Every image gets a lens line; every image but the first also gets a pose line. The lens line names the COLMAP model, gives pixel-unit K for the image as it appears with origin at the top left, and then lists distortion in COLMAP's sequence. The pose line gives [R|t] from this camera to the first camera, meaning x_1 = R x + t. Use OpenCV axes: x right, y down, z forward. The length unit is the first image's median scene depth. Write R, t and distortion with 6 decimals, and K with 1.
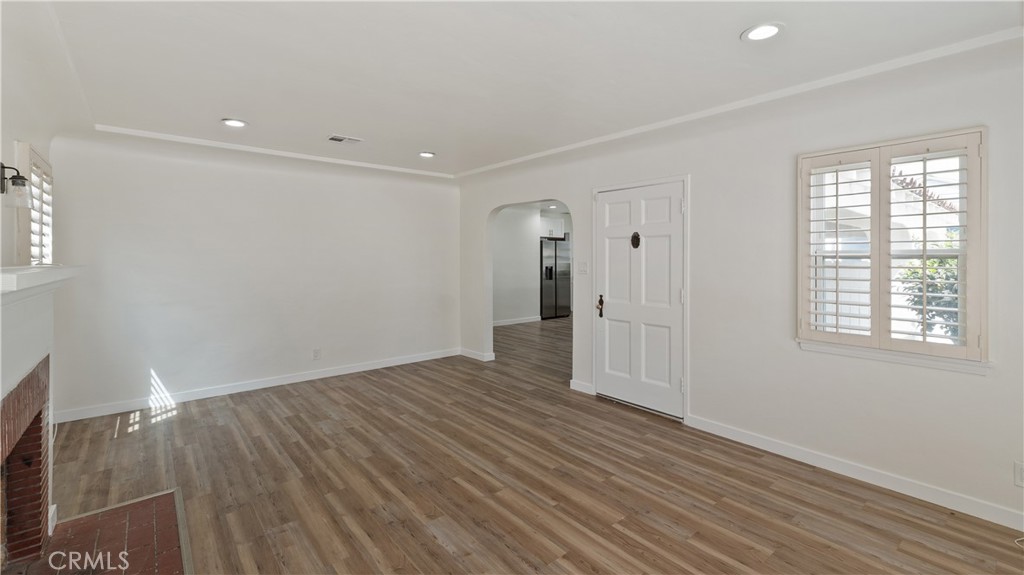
lens RADIAL K [[437.3, 0, 512.0], [0, 437.3, 287.5], [0, 0, 1]] dist [0.001396, 0.000478]
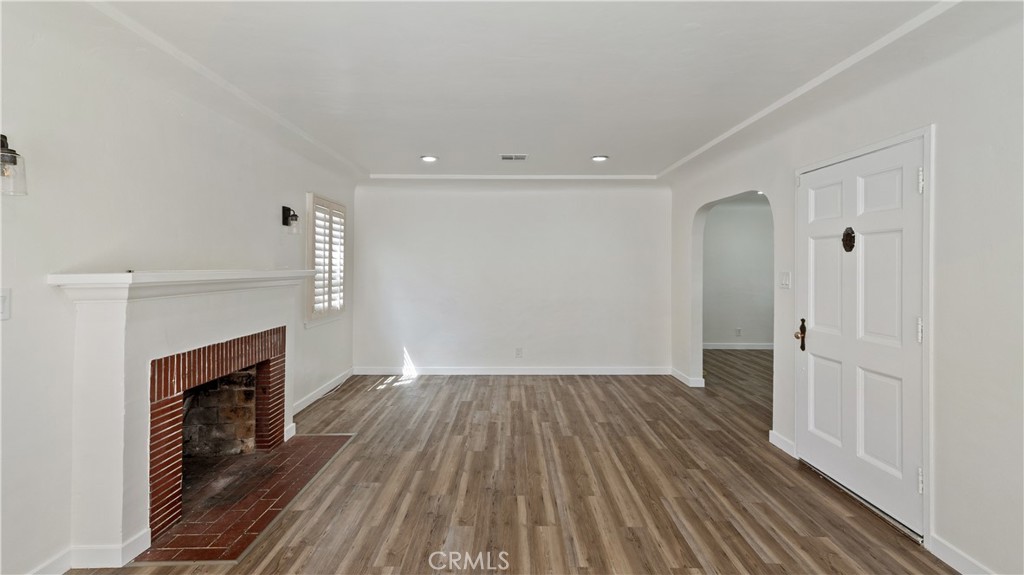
lens RADIAL K [[434.8, 0, 512.0], [0, 434.8, 287.5], [0, 0, 1]] dist [0.003505, 0.000731]
pose [[0.768503, 0.032389, -0.639026, 0.355481], [-0.045334, 0.998964, -0.003887, -0.011377], [0.638238, 0.031957, 0.769175, 0.193533]]
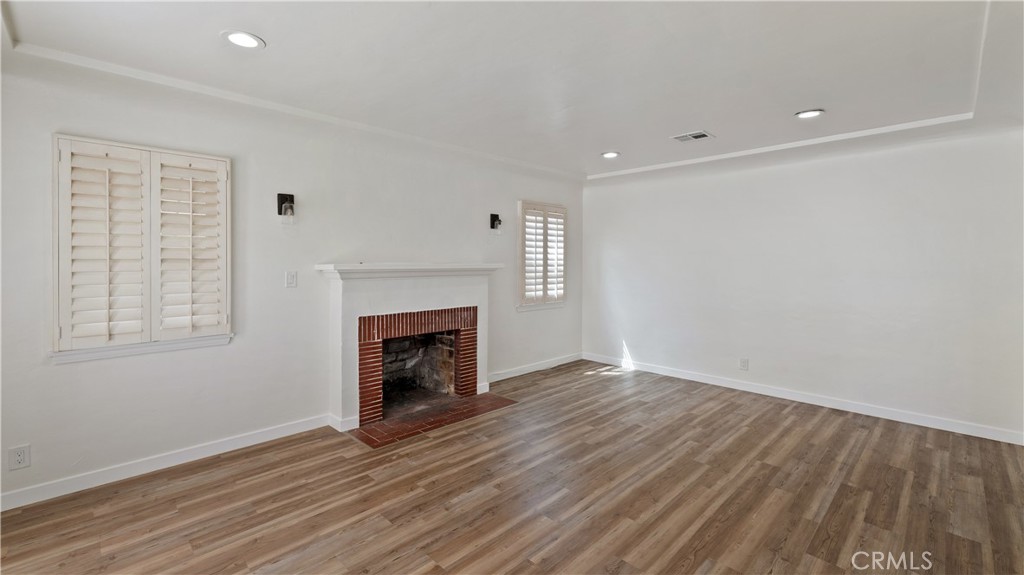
lens RADIAL K [[434.8, 0, 512.0], [0, 434.8, 287.5], [0, 0, 1]] dist [0.003505, 0.000731]
pose [[0.083403, 0.060754, -0.994662, 0.619533], [-0.070138, 0.996022, 0.054956, -0.038020], [0.994045, 0.065180, 0.087332, 0.611158]]
